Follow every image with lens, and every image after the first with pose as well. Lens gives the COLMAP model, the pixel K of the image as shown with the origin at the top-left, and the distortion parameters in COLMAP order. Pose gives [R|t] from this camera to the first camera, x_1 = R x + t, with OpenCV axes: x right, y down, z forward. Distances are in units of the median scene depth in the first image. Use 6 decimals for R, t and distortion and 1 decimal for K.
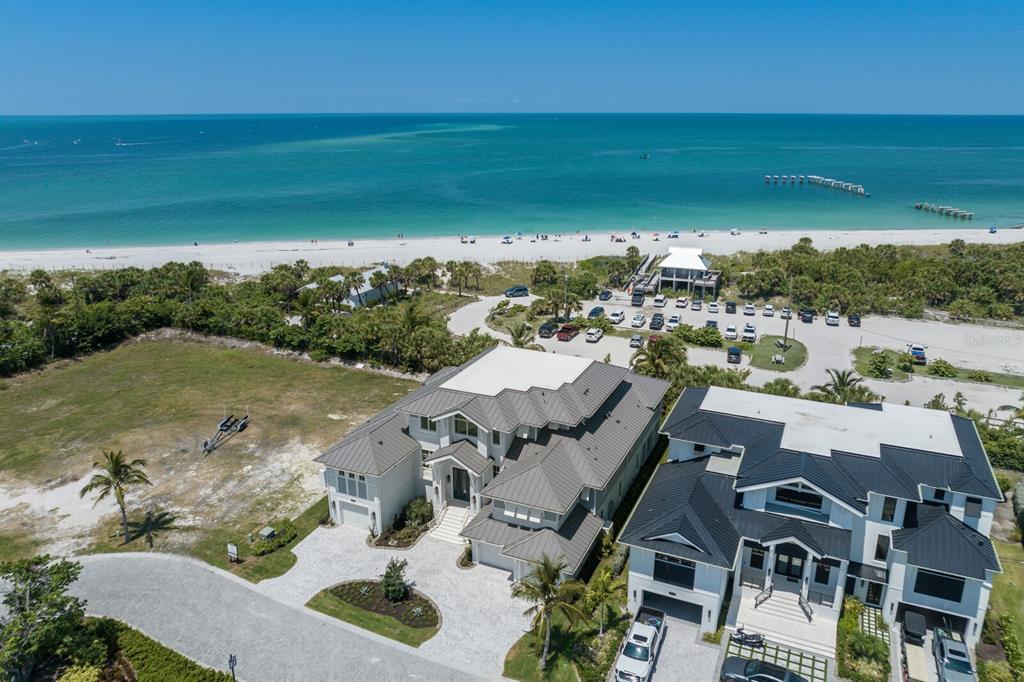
lens RADIAL K [[709.4, 0, 511.1], [0, 709.4, 319.8], [0, 0, 1]] dist [-0.017433, -0.003359]
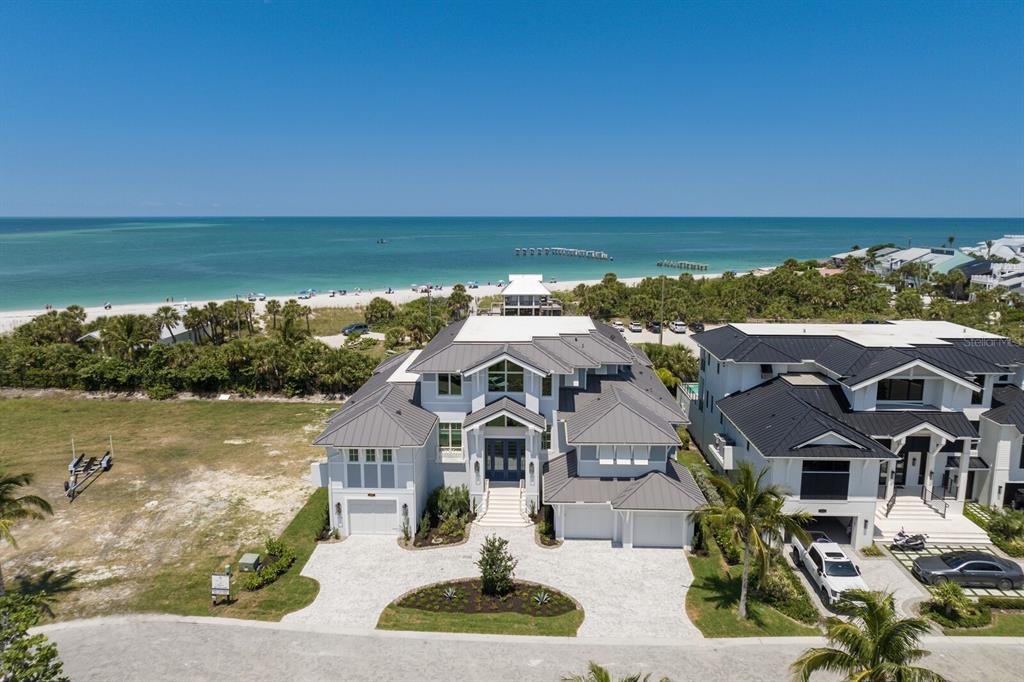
lens RADIAL K [[714.0, 0, 512.0], [0, 714.0, 341.0], [0, 0, 1]] dist [-0.005929, -0.001895]
pose [[0.925495, -0.065297, 0.373090, -0.350464], [0.105220, 0.990579, -0.087643, 0.177587], [-0.363852, 0.120370, 0.923646, 0.252617]]
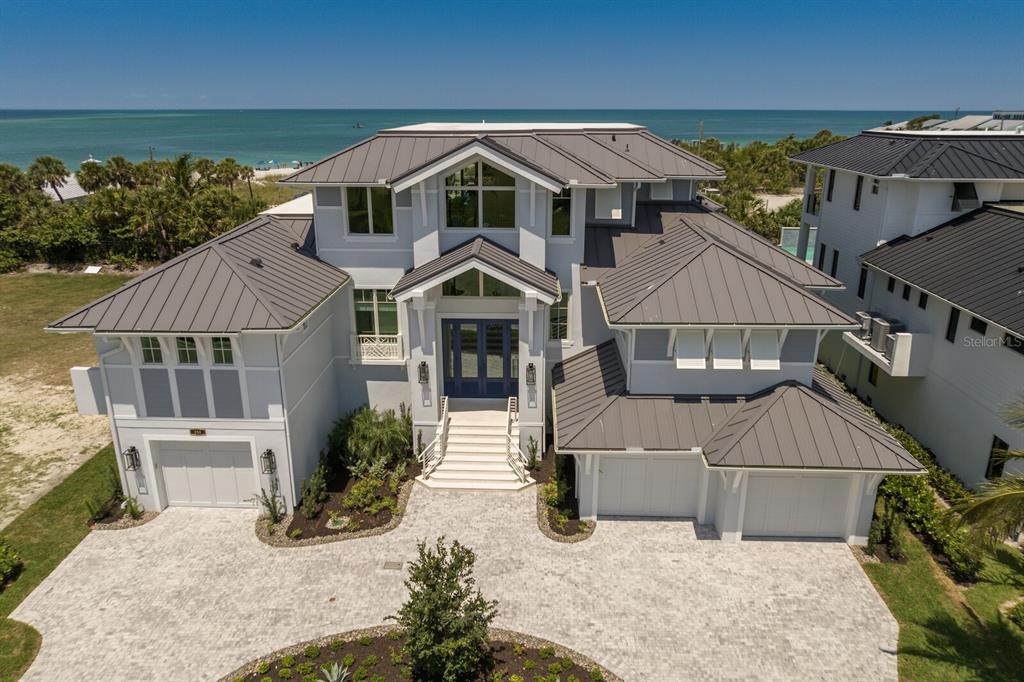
lens RADIAL K [[714.0, 0, 512.0], [0, 714.0, 341.0], [0, 0, 1]] dist [-0.005929, -0.001895]
pose [[0.923857, -0.118690, 0.363870, -0.201636], [0.105540, 0.992843, 0.055889, 0.206697], [-0.367900, -0.013230, 0.929771, 0.614485]]
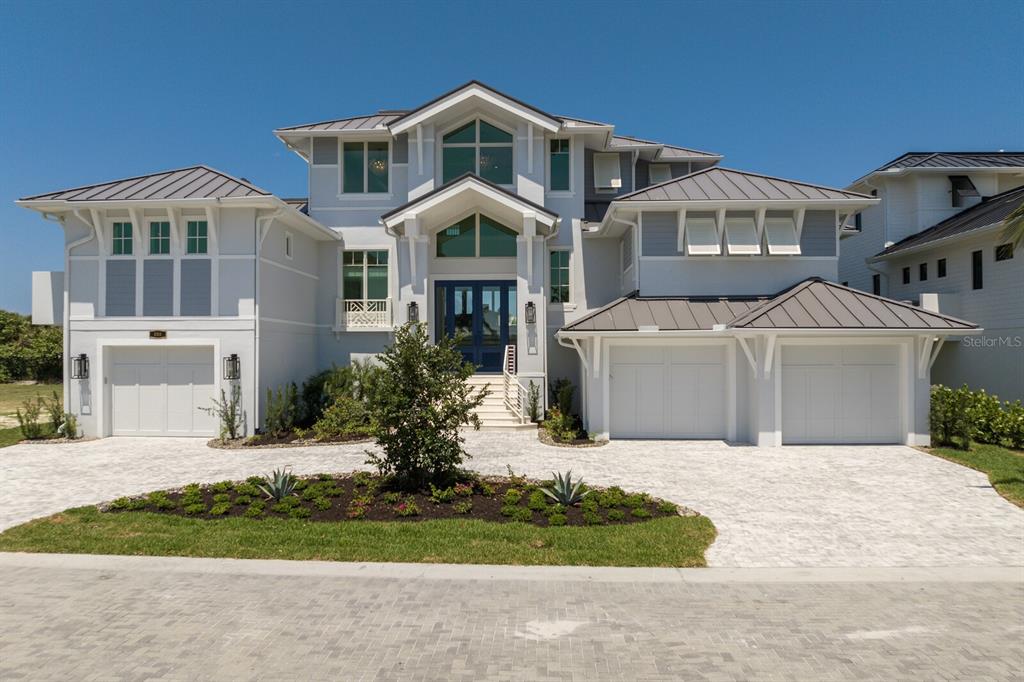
lens RADIAL K [[729.9, 0, 509.4], [0, 729.9, 344.9], [0, 0, 1]] dist [-0.034296, -0.000682]
pose [[0.925838, 0.000759, 0.377919, -0.199293], [0.107312, 0.958308, -0.264820, 0.359028], [-0.362364, 0.285736, 0.887157, 0.659396]]
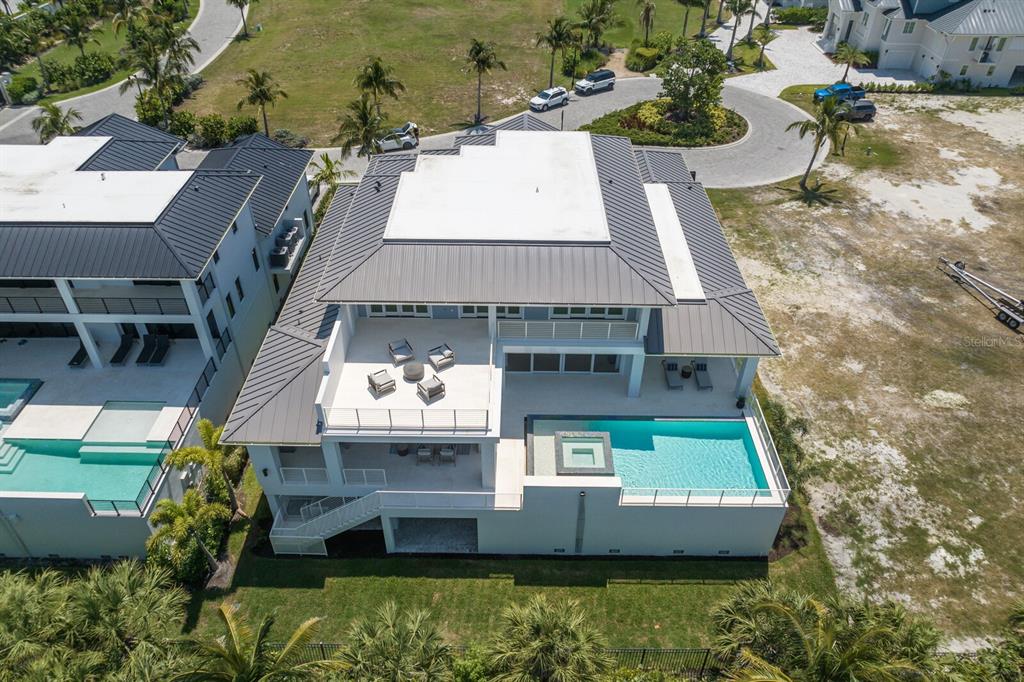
lens RADIAL K [[714.0, 0, 512.0], [0, 714.0, 341.0], [0, 0, 1]] dist [-0.005929, -0.001895]
pose [[-0.914496, 0.254792, -0.314291, 0.253688], [-0.112291, 0.586452, 0.802162, -0.357134], [0.388701, 0.768866, -0.507697, 1.534383]]
